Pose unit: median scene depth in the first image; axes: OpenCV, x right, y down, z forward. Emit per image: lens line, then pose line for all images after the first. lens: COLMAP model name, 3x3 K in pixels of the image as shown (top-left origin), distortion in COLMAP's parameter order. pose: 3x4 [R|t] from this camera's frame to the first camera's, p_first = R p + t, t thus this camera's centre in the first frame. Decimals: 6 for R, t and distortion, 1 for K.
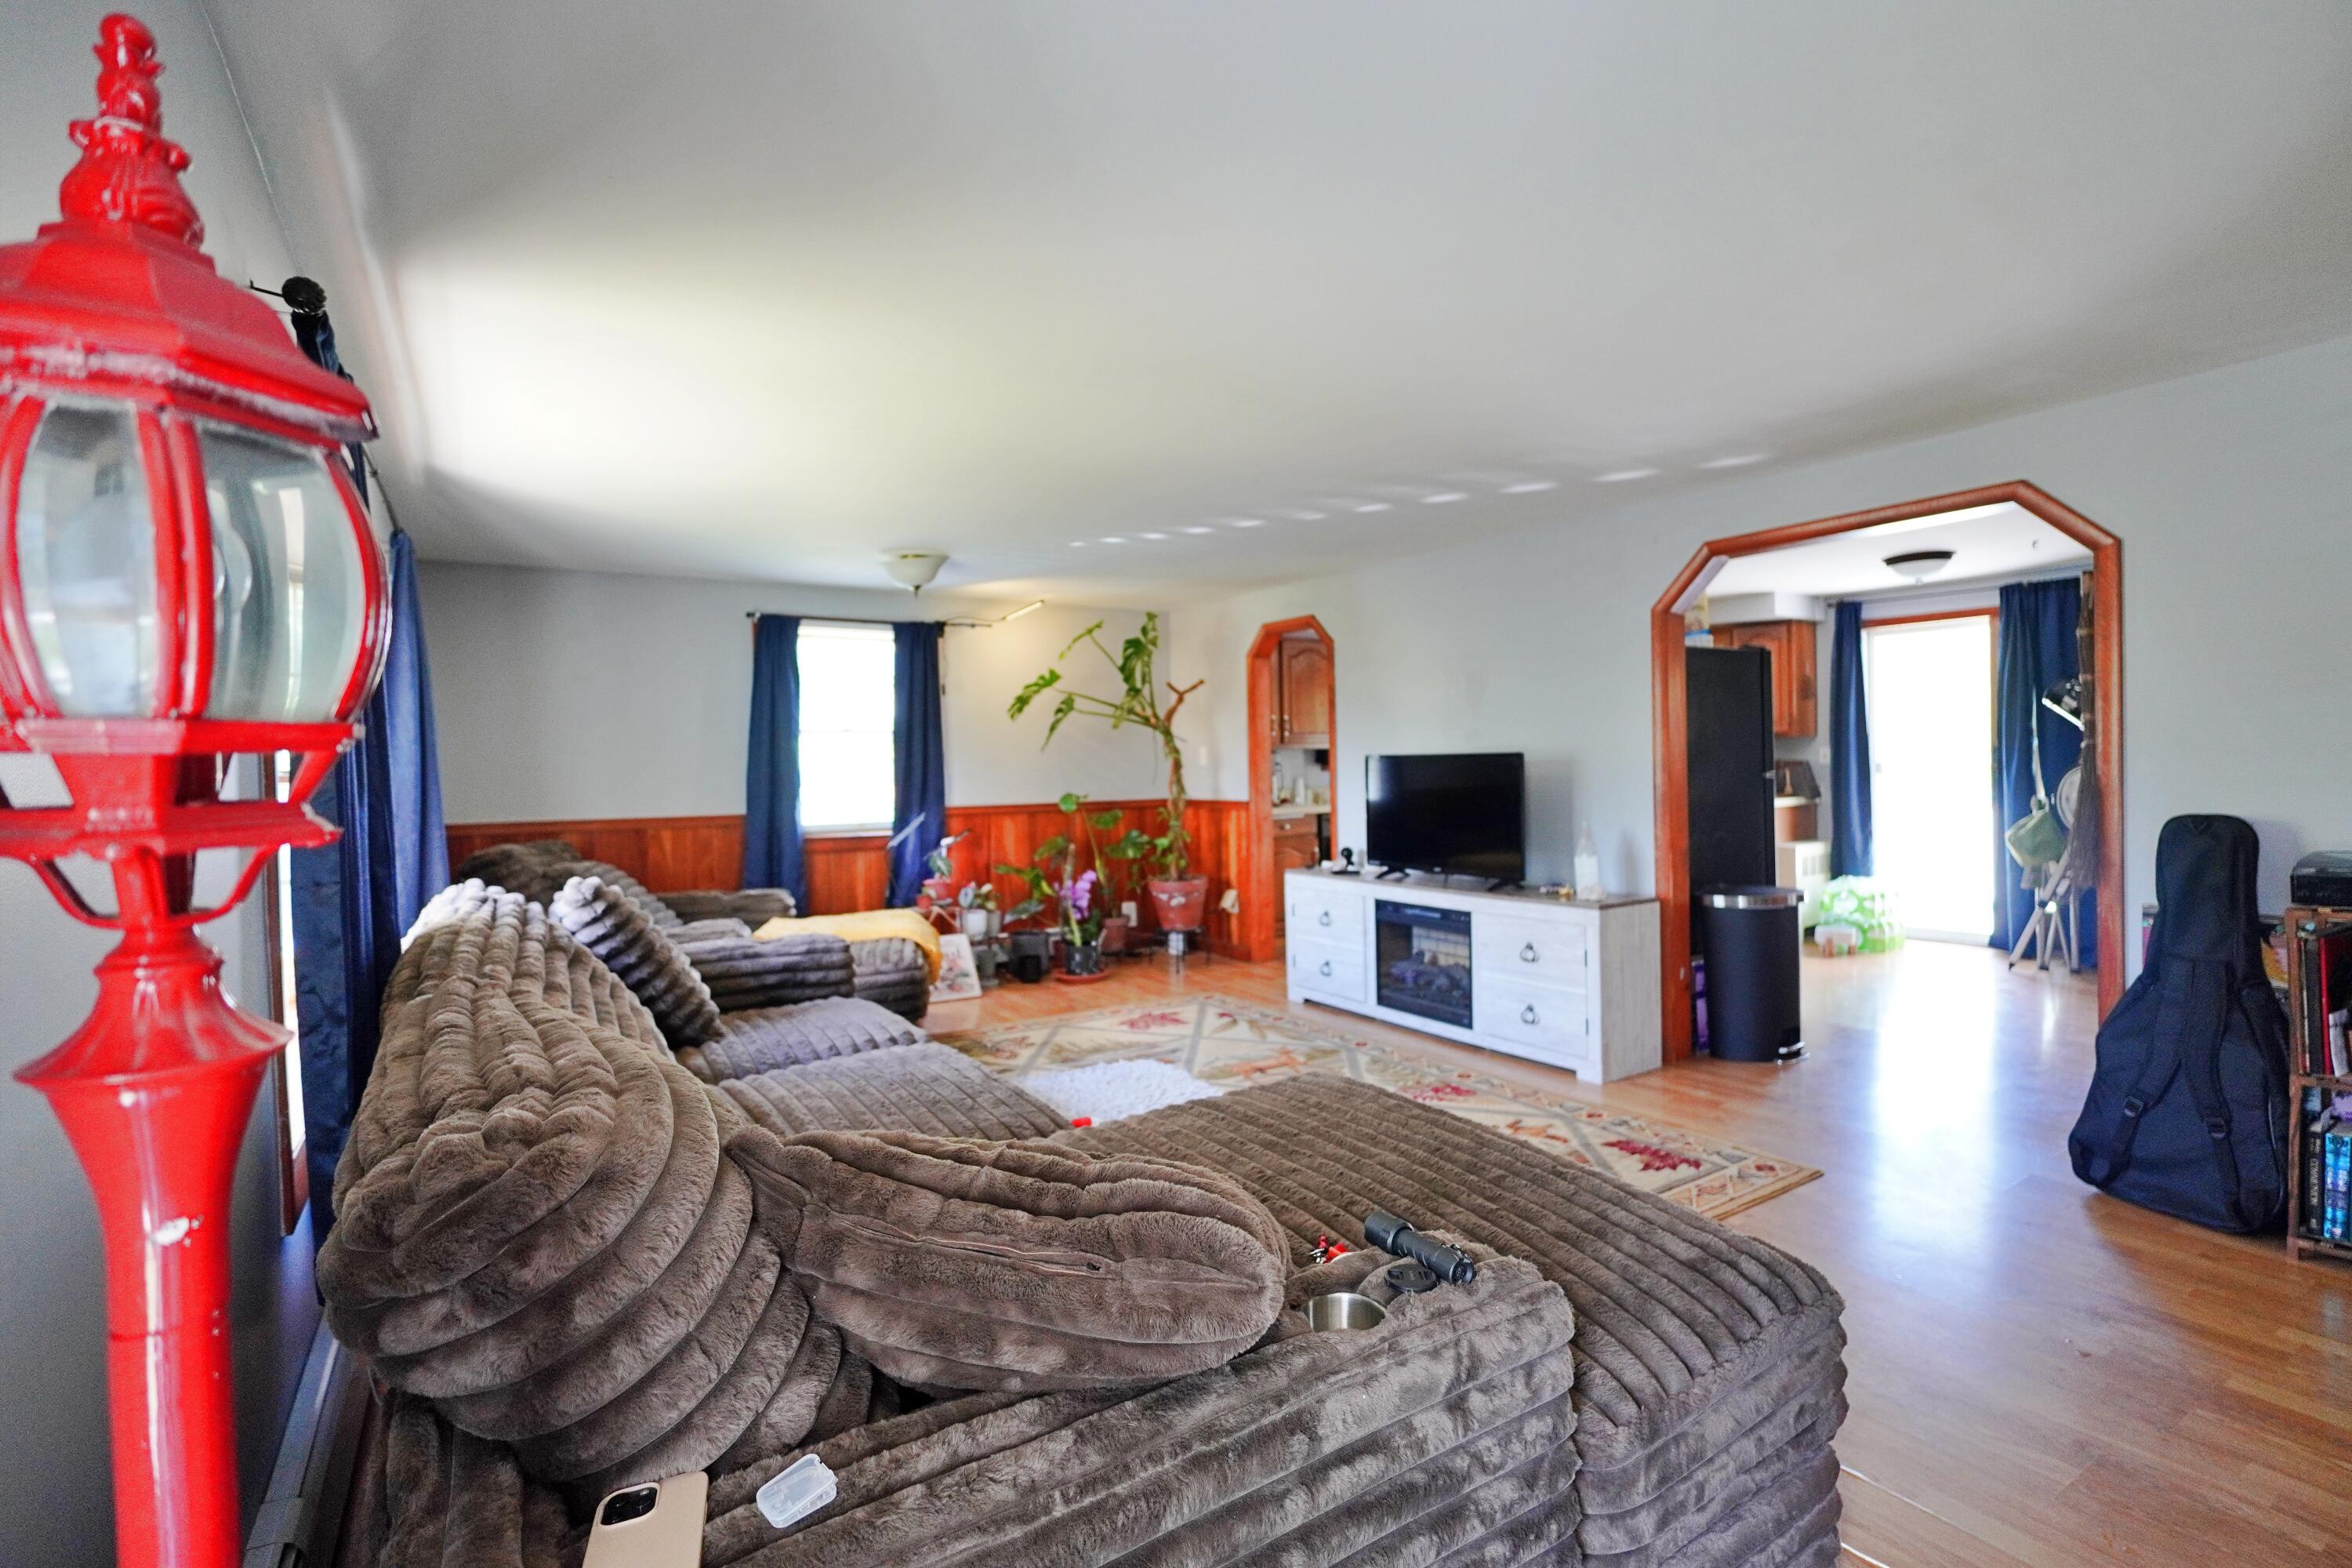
lens RADIAL K [[1074.6, 0, 1179.0], [0, 1074.6, 781.1], [0, 0, 1]] dist [-0.027104, 0.013200]
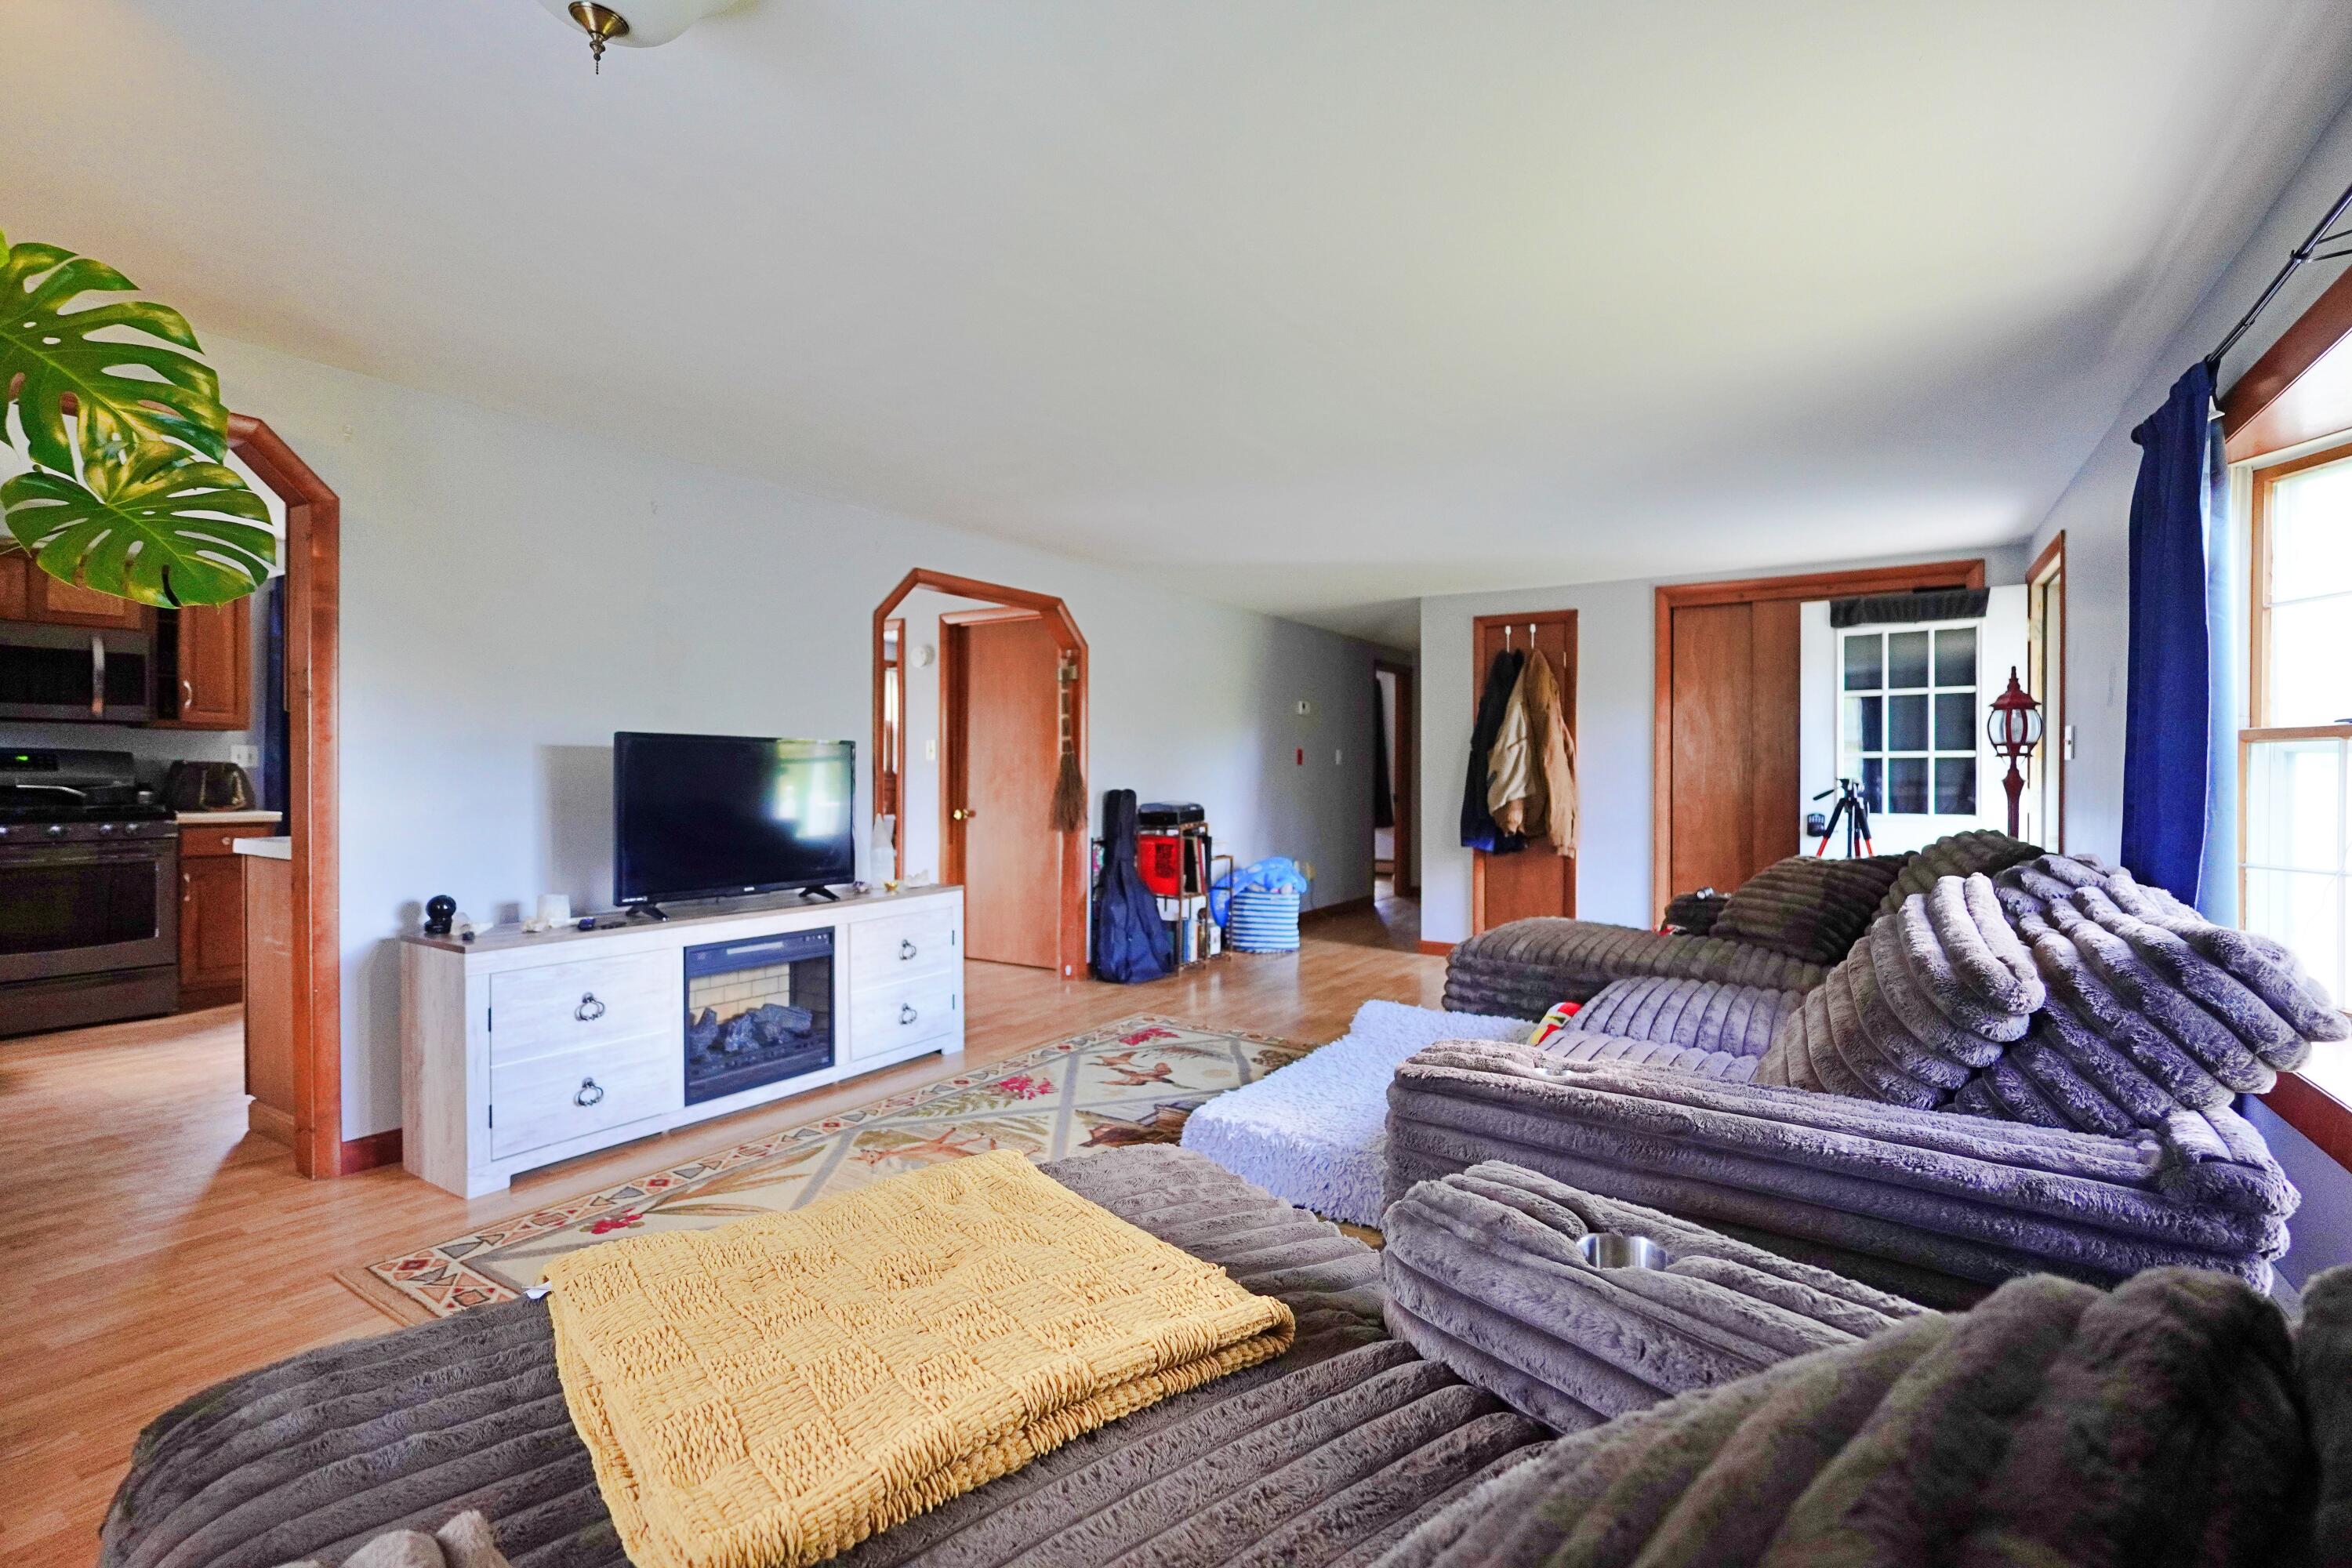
lens RADIAL K [[1074.6, 0, 1179.0], [0, 1074.6, 781.1], [0, 0, 1]] dist [-0.027104, 0.013200]
pose [[-0.419733, 0.012019, 0.907568, -0.498318], [0.019682, 0.999798, -0.004138, 0.013122], [-0.907434, 0.016126, -0.419884, 0.900756]]
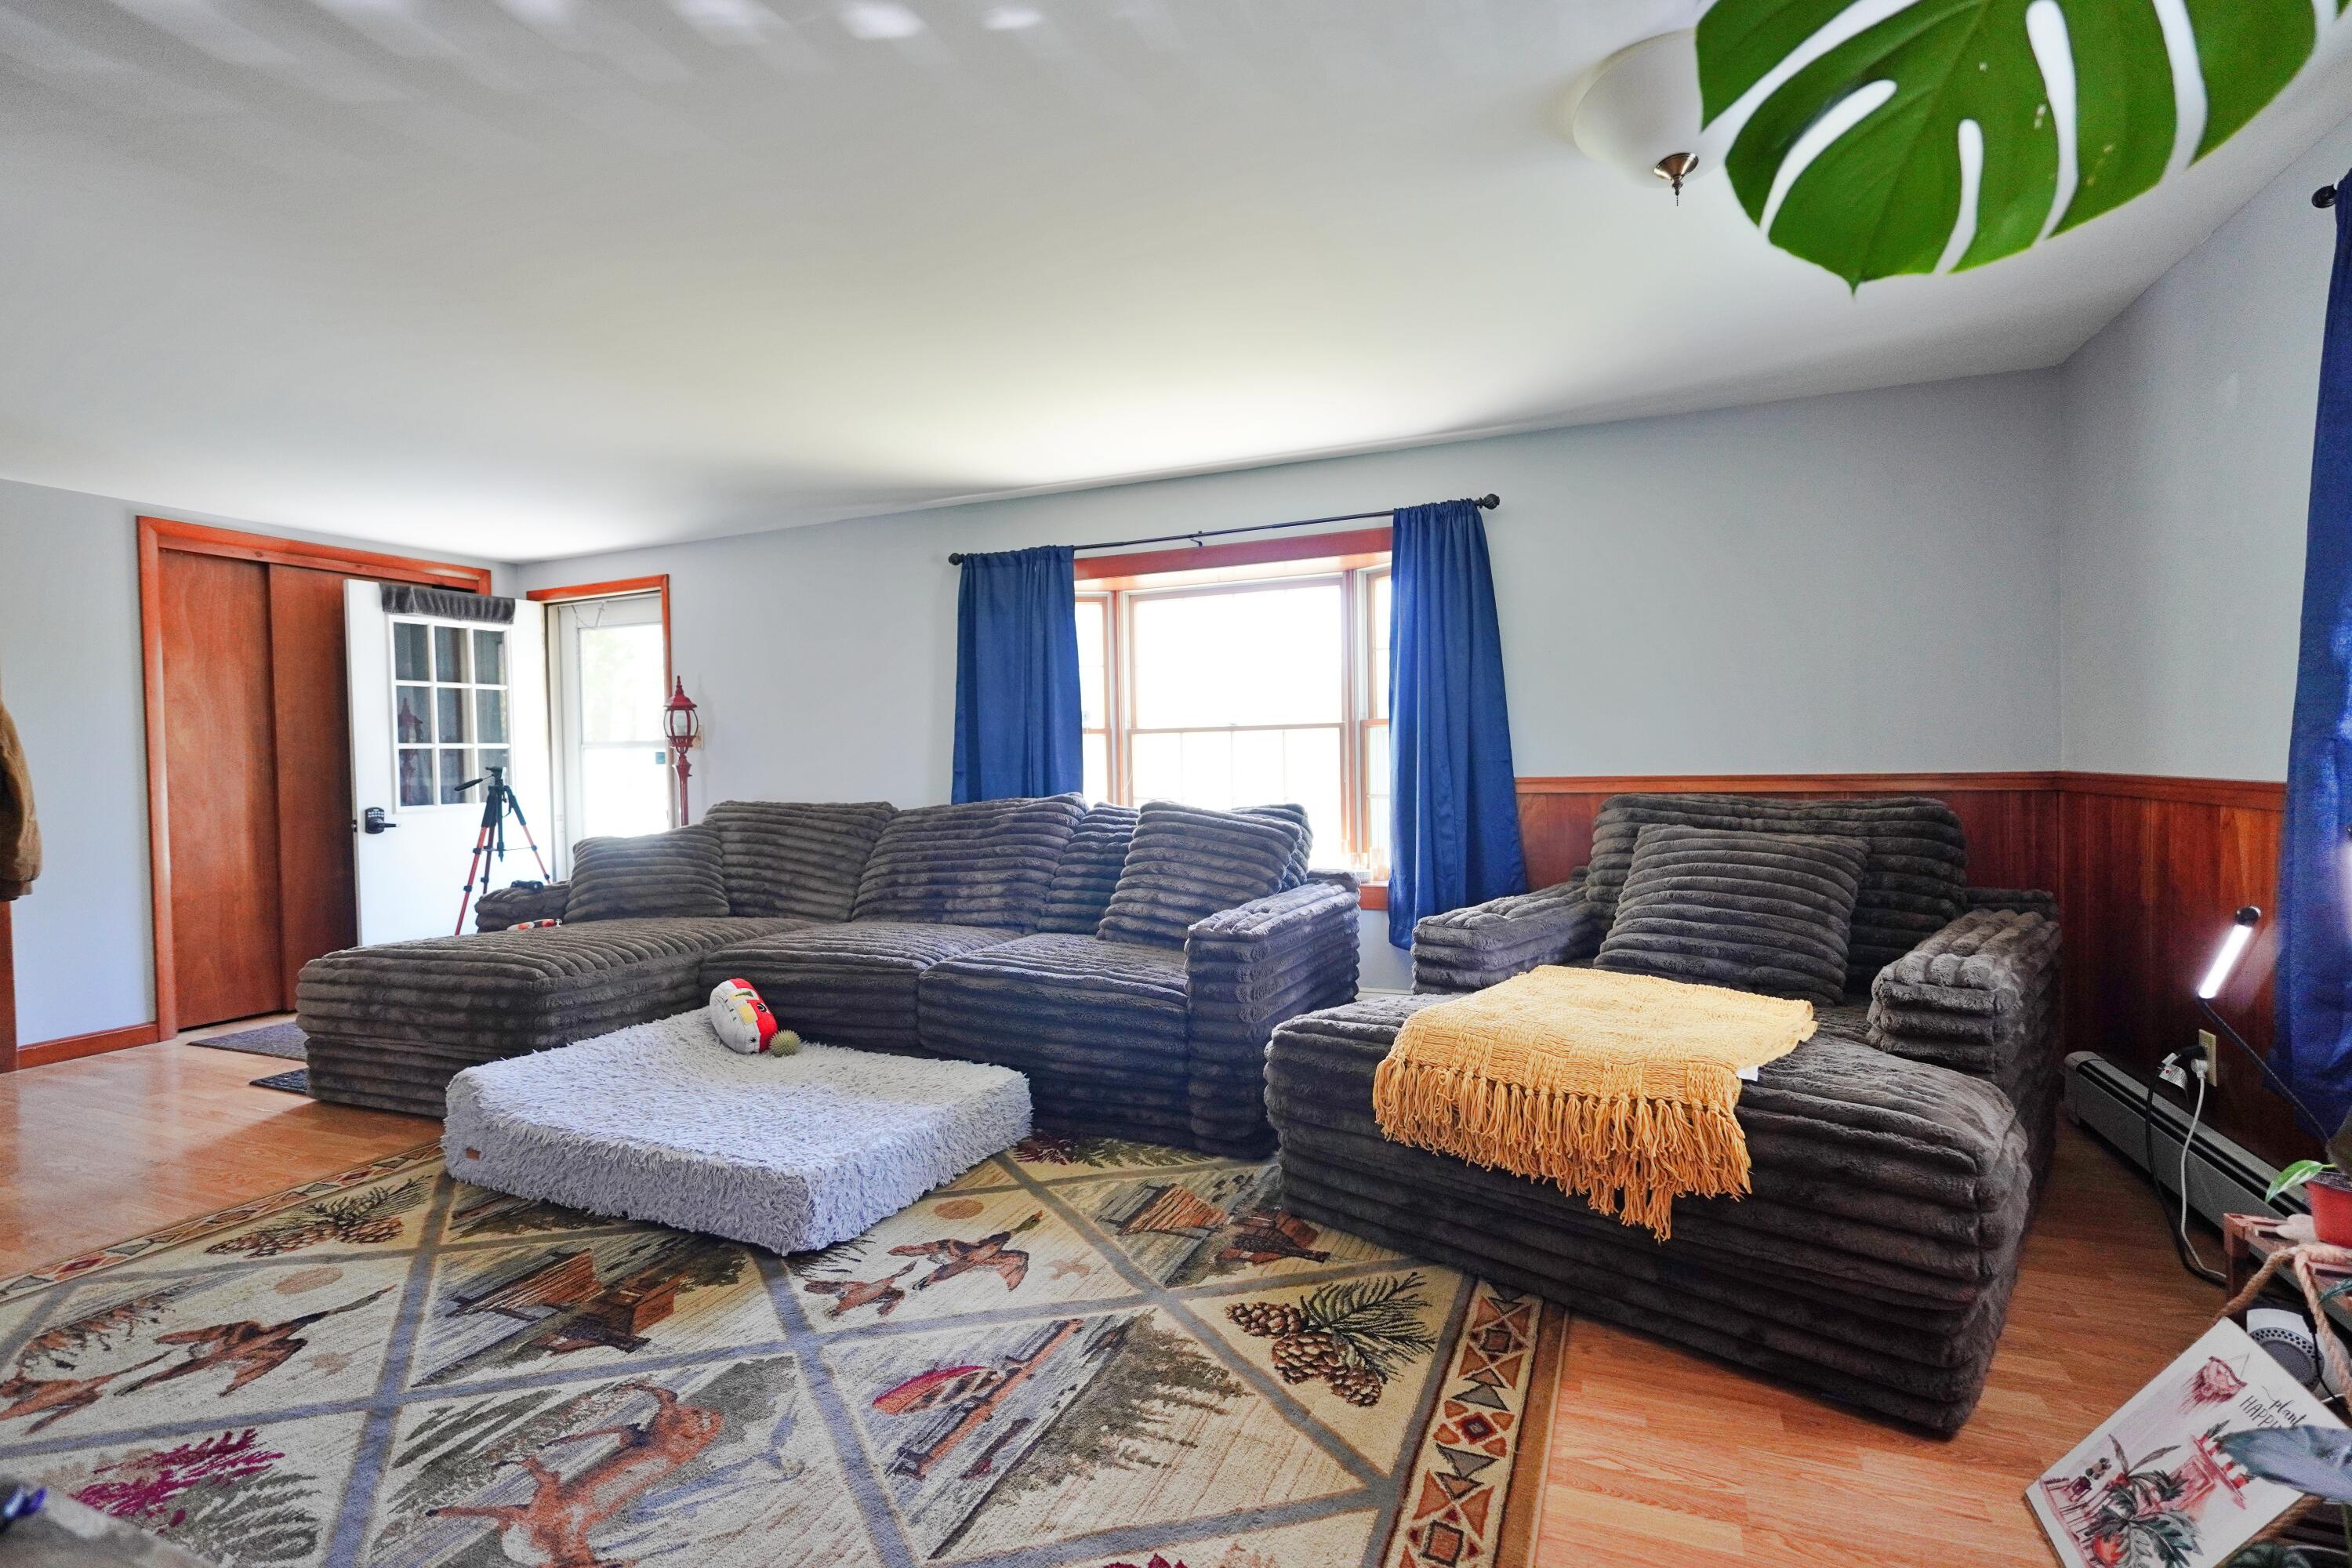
lens RADIAL K [[1074.6, 0, 1179.0], [0, 1074.6, 781.1], [0, 0, 1]] dist [-0.027104, 0.013200]
pose [[-0.823086, 0.044025, -0.566208, 0.094946], [0.023940, 0.998794, 0.042860, 0.004768], [0.567412, 0.021722, -0.823148, 1.102506]]
